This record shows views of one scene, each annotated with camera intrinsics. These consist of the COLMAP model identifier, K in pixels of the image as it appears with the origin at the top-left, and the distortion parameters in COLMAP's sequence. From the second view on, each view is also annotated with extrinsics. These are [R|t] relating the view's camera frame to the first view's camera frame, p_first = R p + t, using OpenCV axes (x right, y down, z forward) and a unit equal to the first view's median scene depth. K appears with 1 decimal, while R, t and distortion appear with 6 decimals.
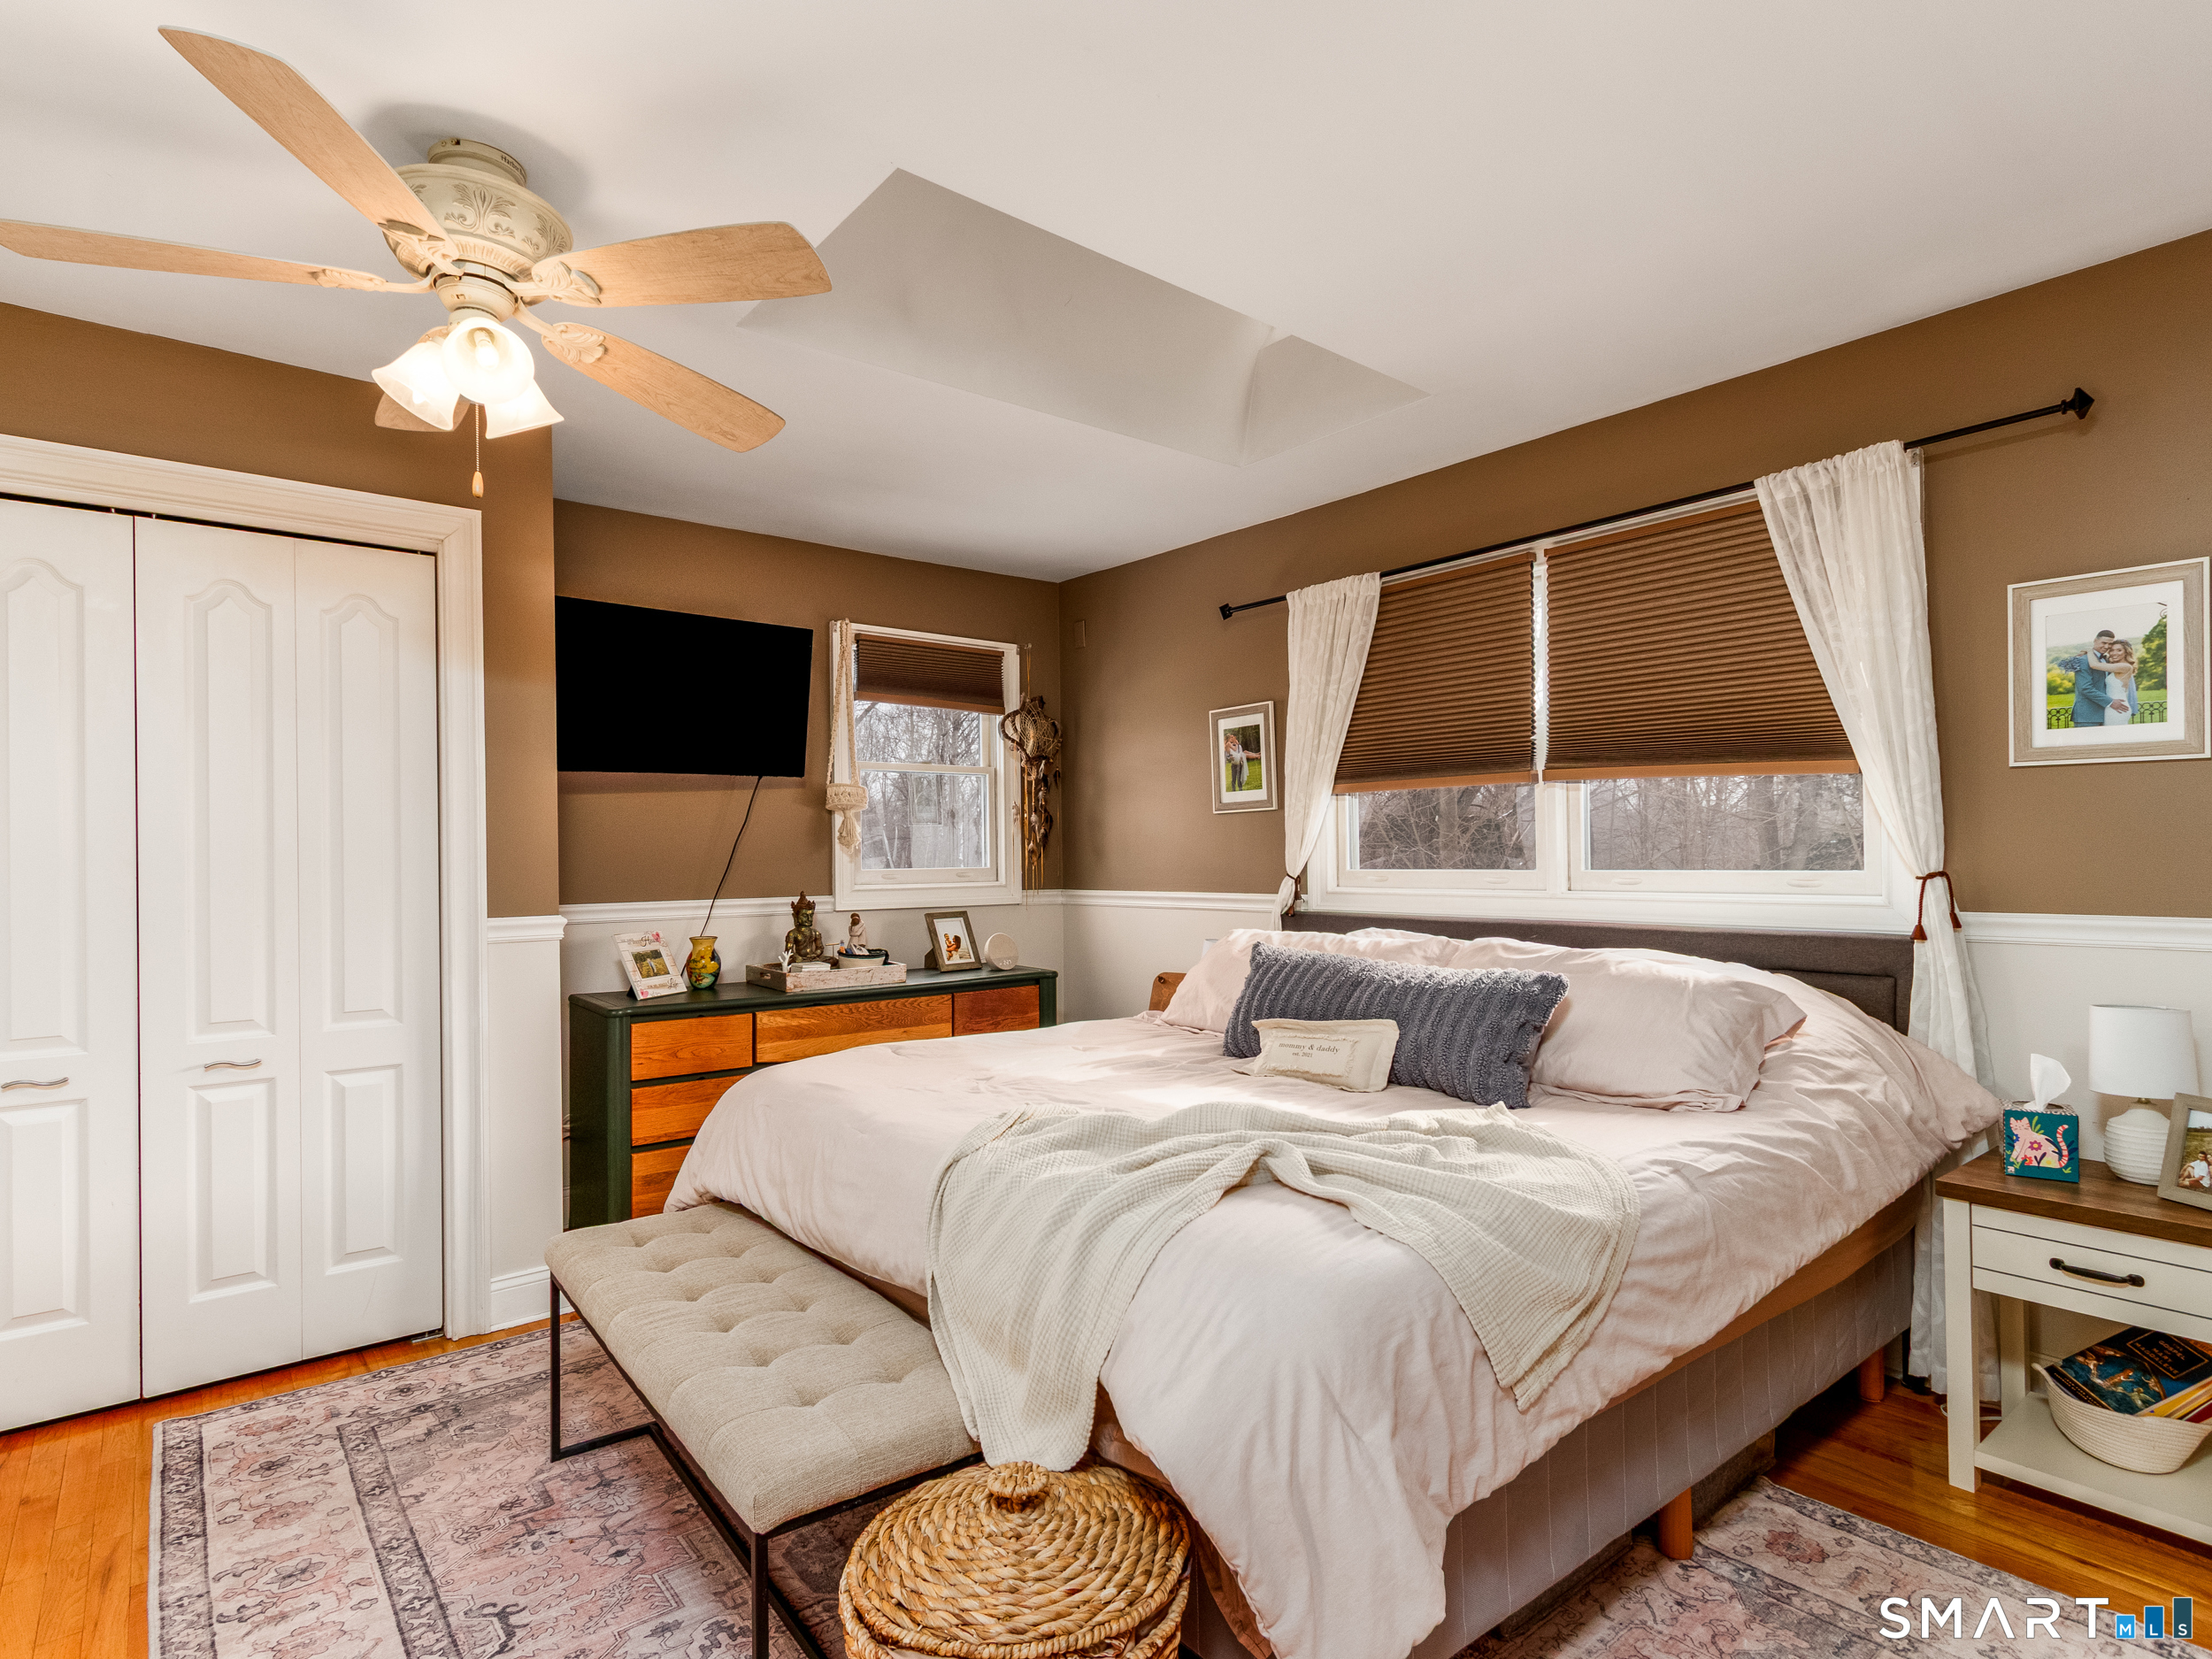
lens RADIAL K [[1155.4, 0, 1109.2], [0, 1155.4, 838.2], [0, 0, 1]] dist [0.006495, -0.001997]
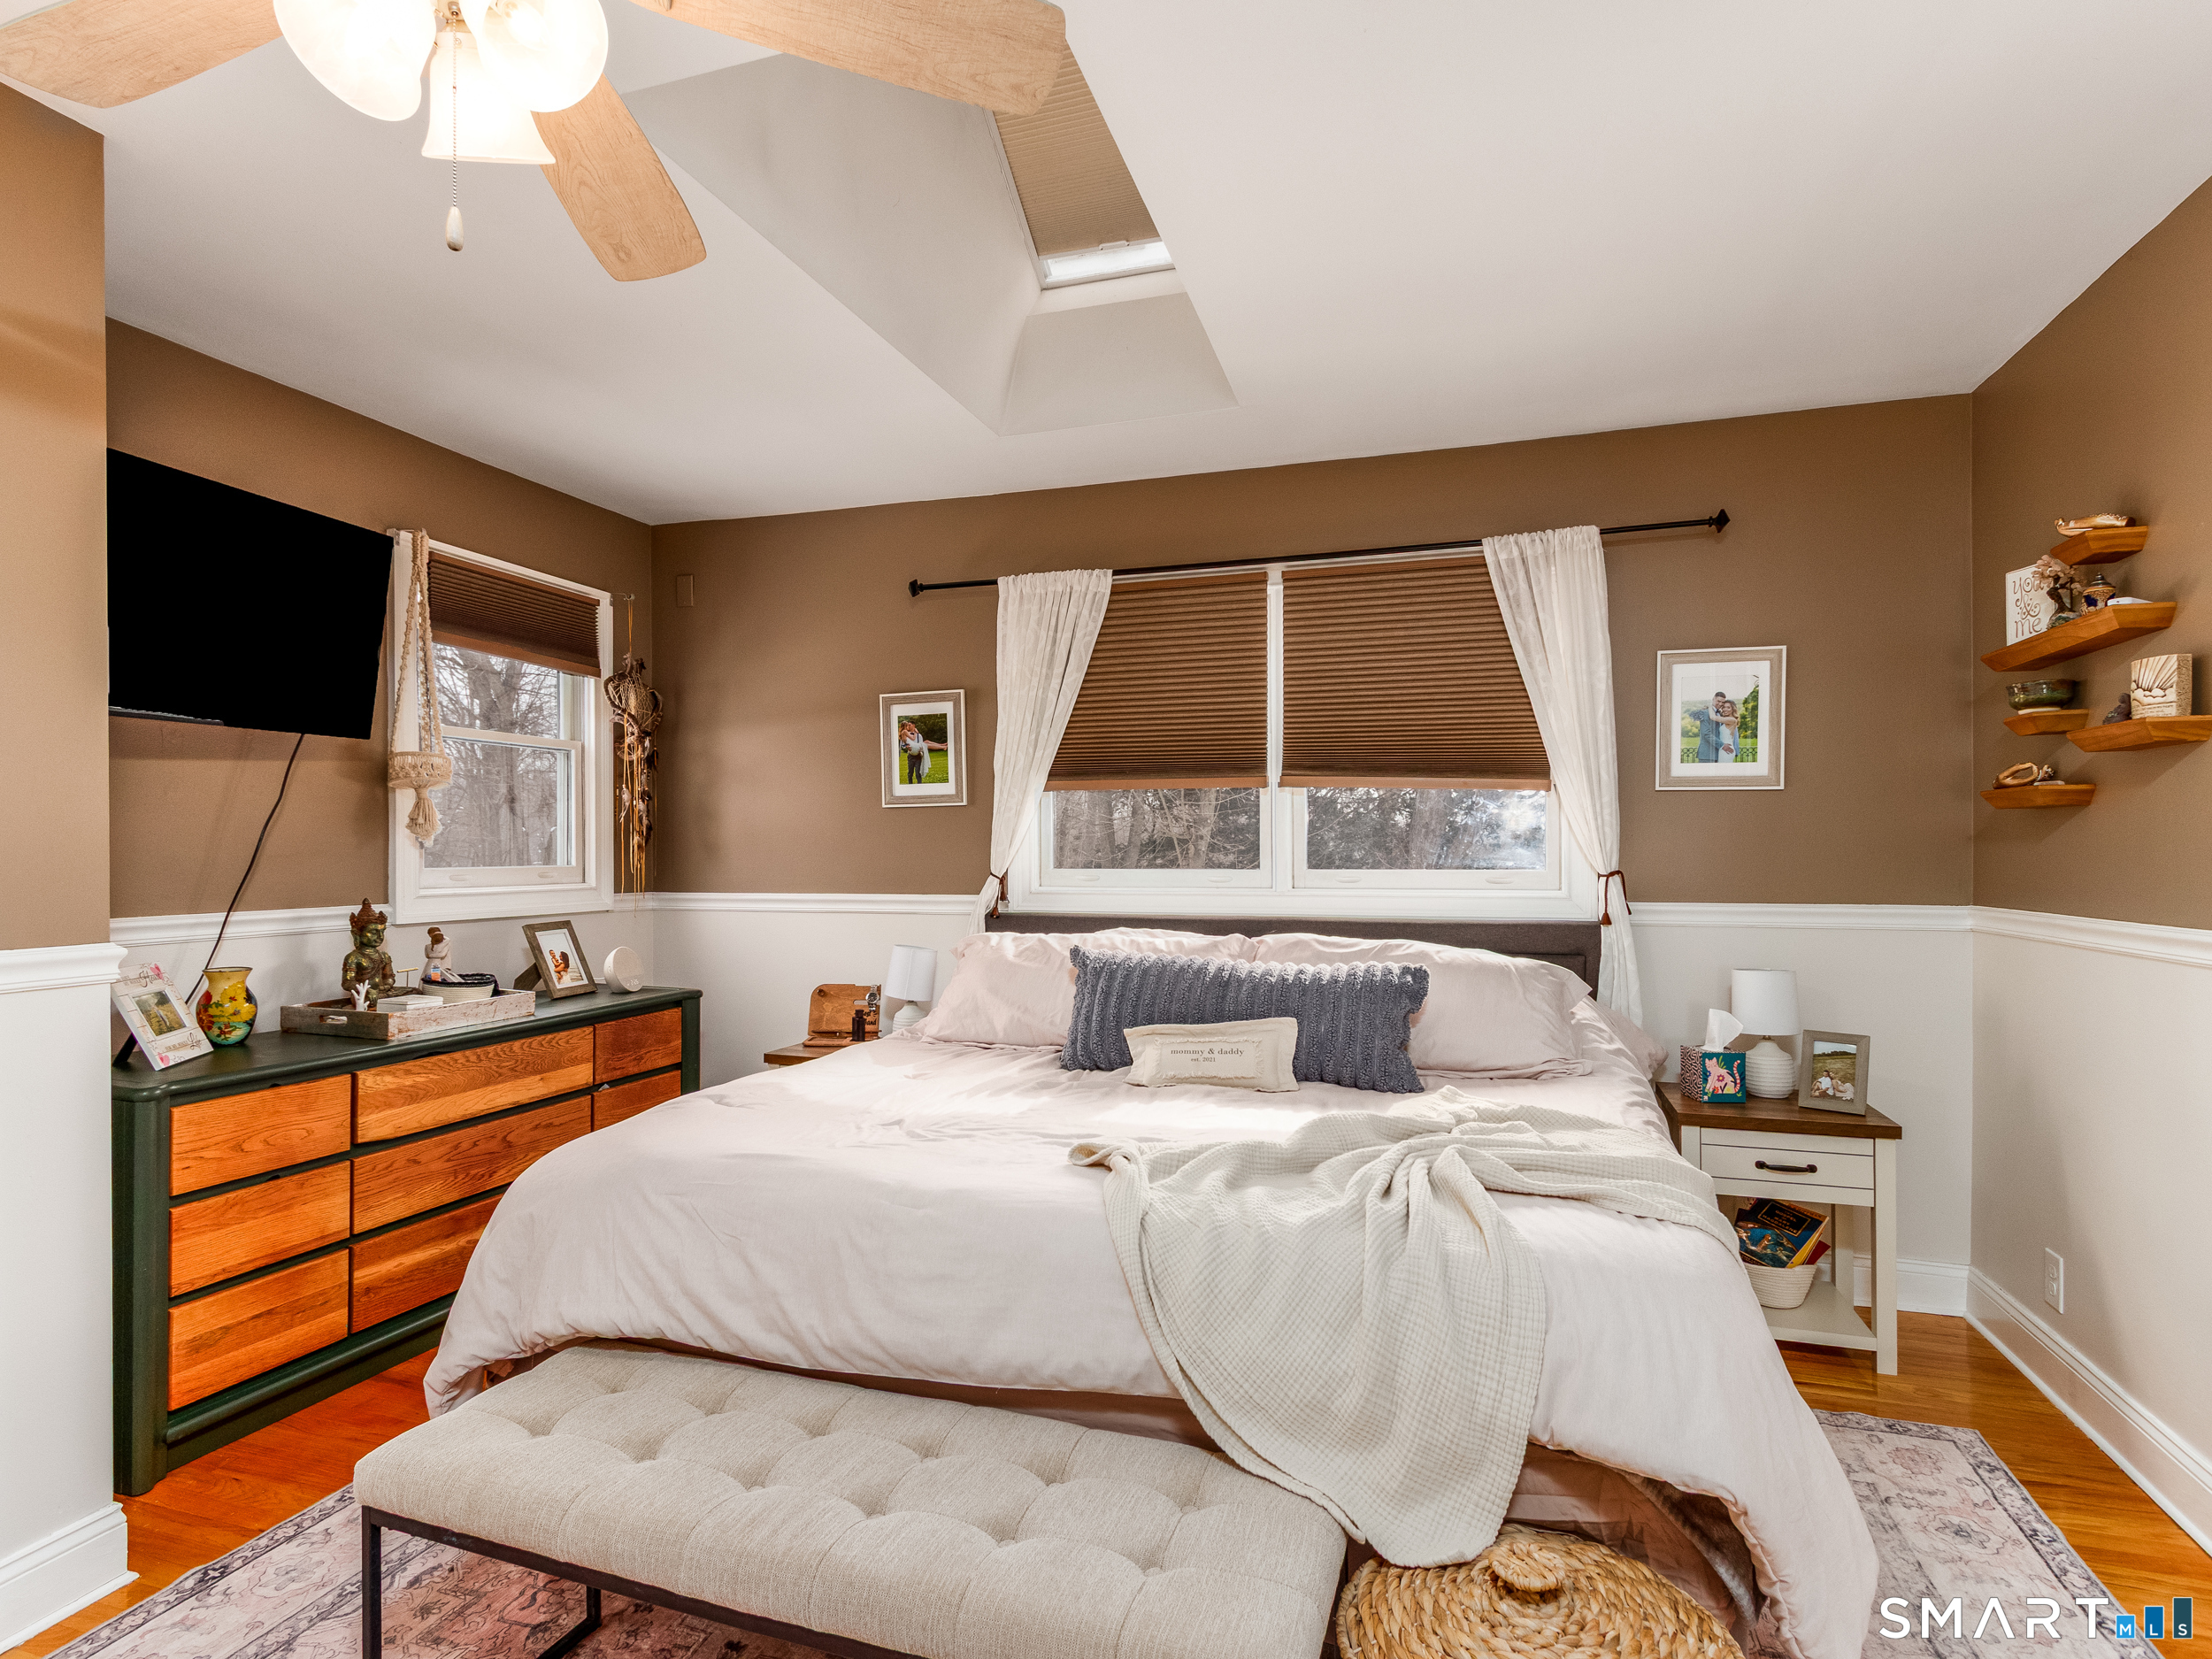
lens RADIAL K [[1155.4, 0, 1102.0], [0, 1155.4, 840.1], [0, 0, 1]] dist [0.006495, -0.001997]
pose [[0.840321, 0.014107, 0.541906, -0.322573], [-0.015346, 0.999880, -0.002233, 0.004957], [-0.541872, -0.006440, 0.840436, 0.174158]]
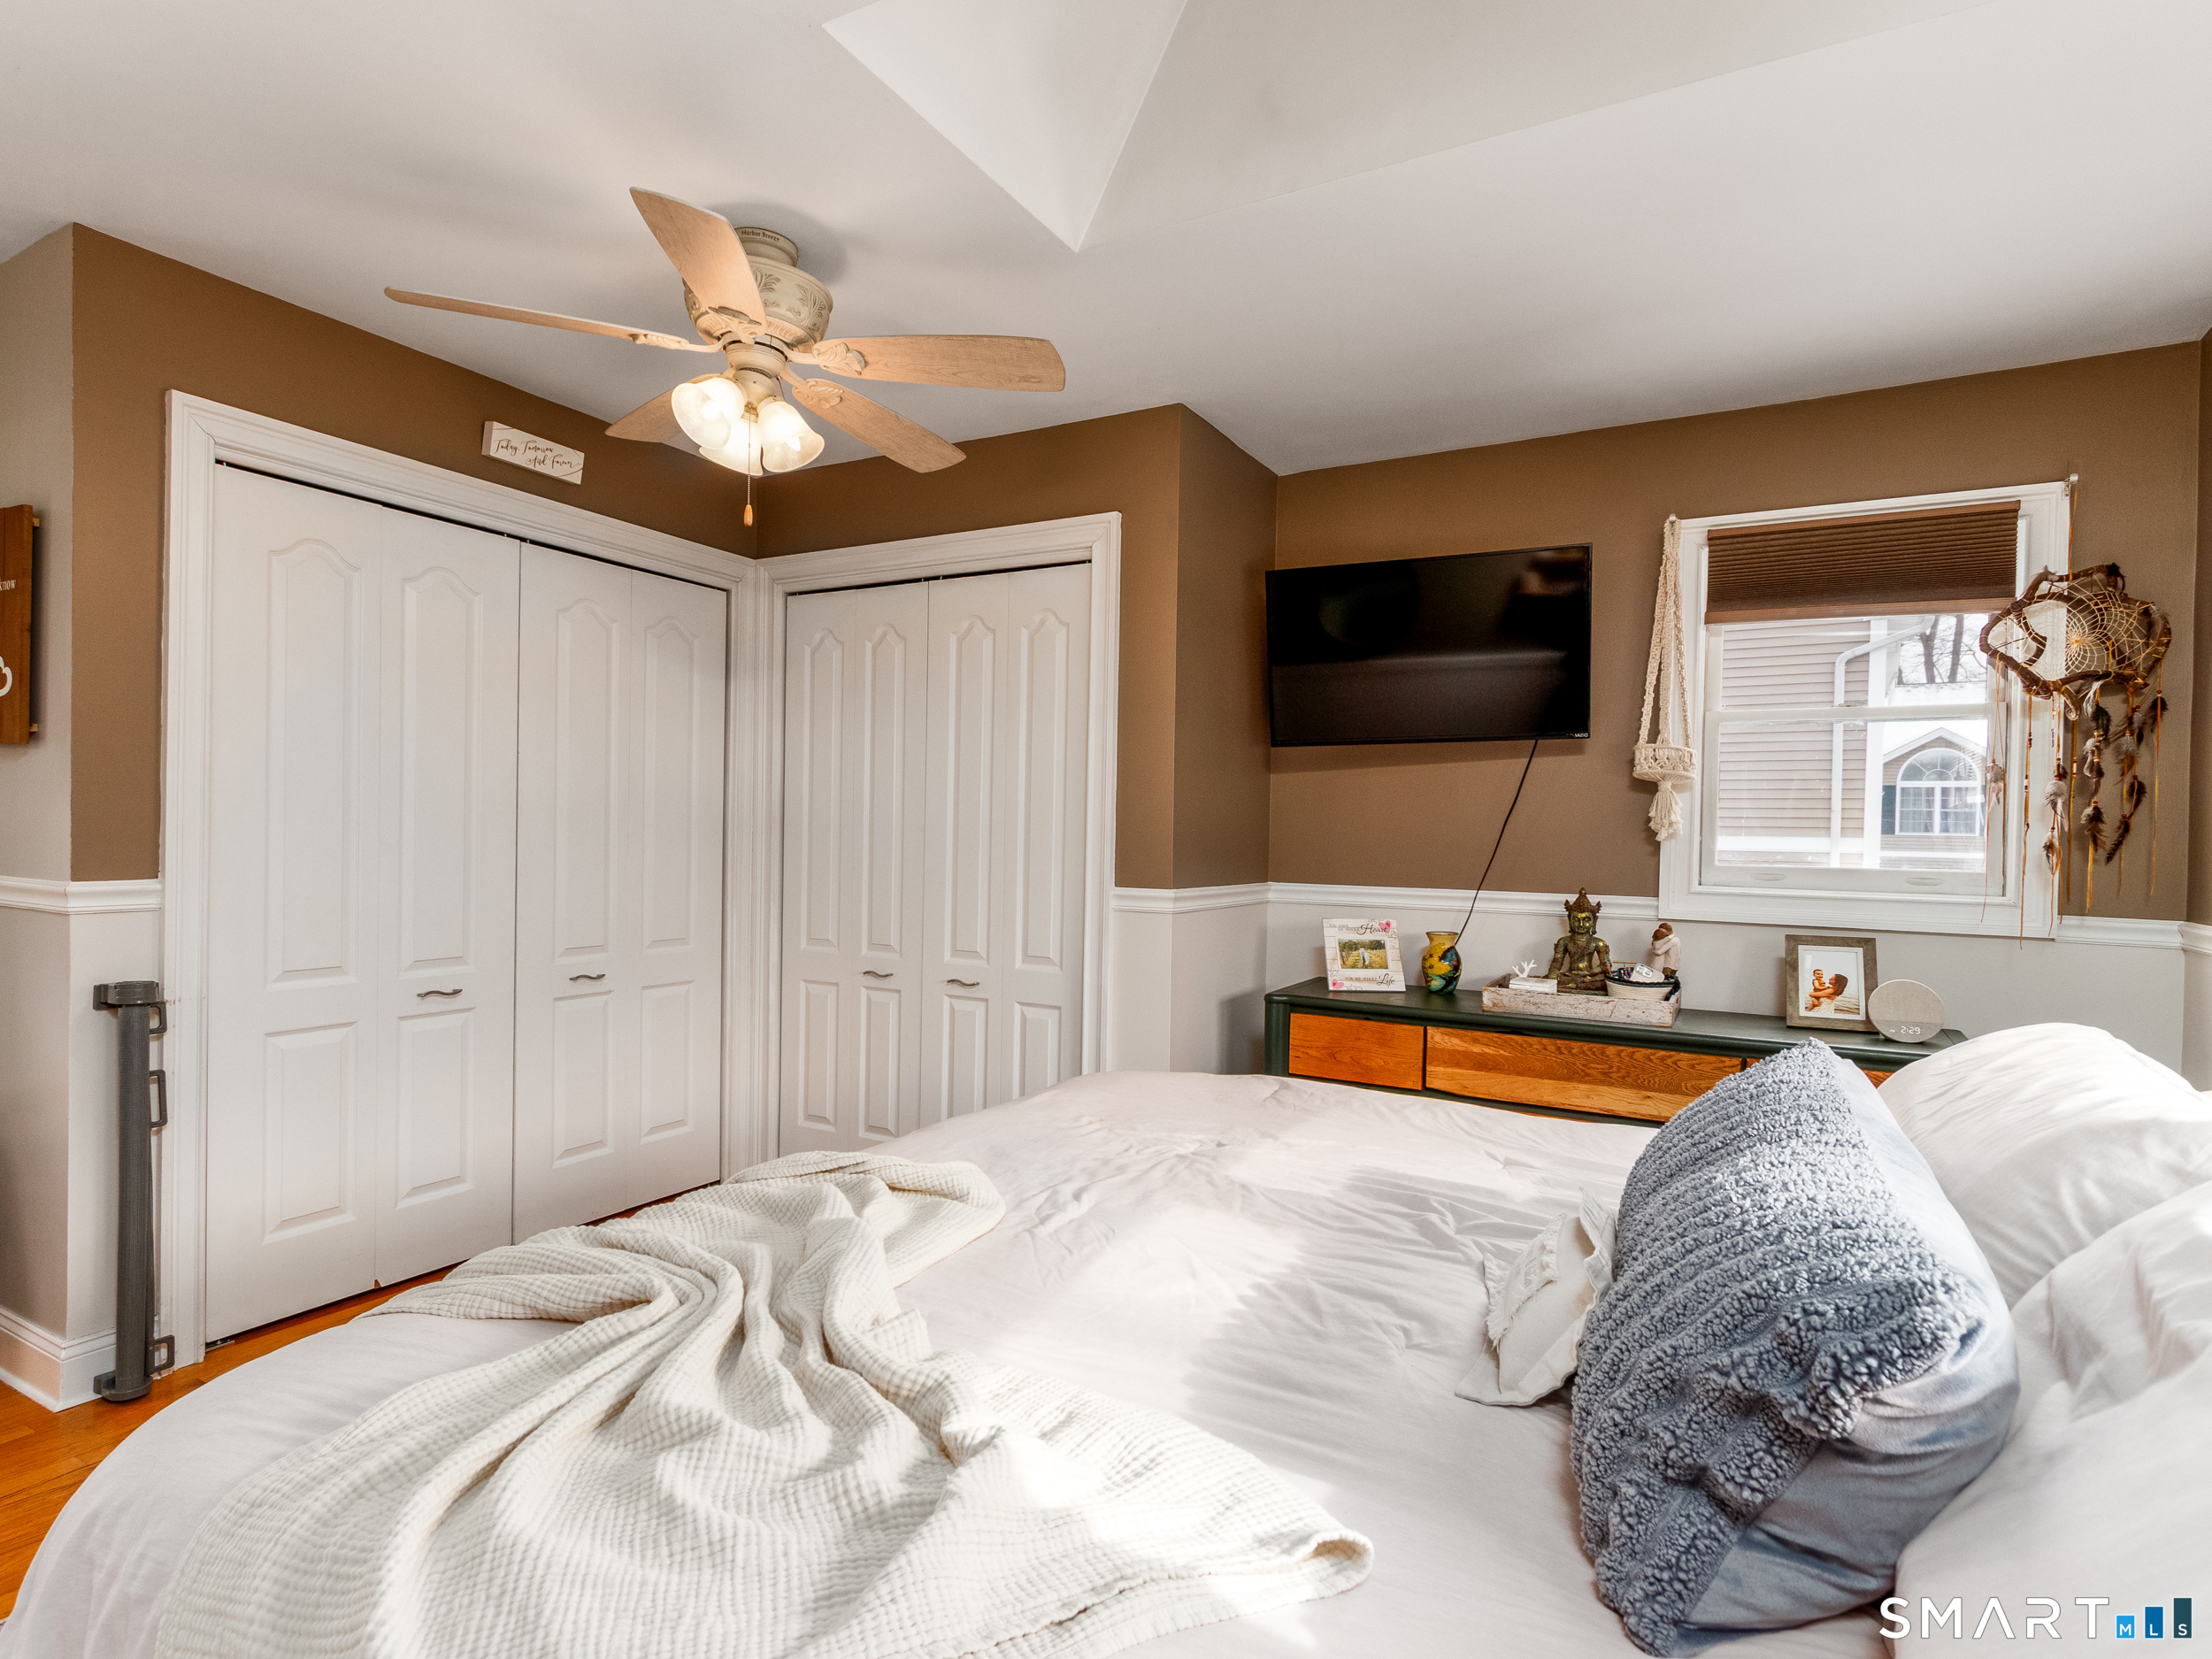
lens RADIAL K [[1155.4, 0, 1094.8], [0, 1155.4, 838.7], [0, 0, 1]] dist [0.006495, -0.001997]
pose [[0.356291, 0.019536, -0.934171, 0.400671], [-0.011463, 0.999798, 0.016537, 0.004873], [0.934305, 0.004816, 0.356443, 0.502132]]
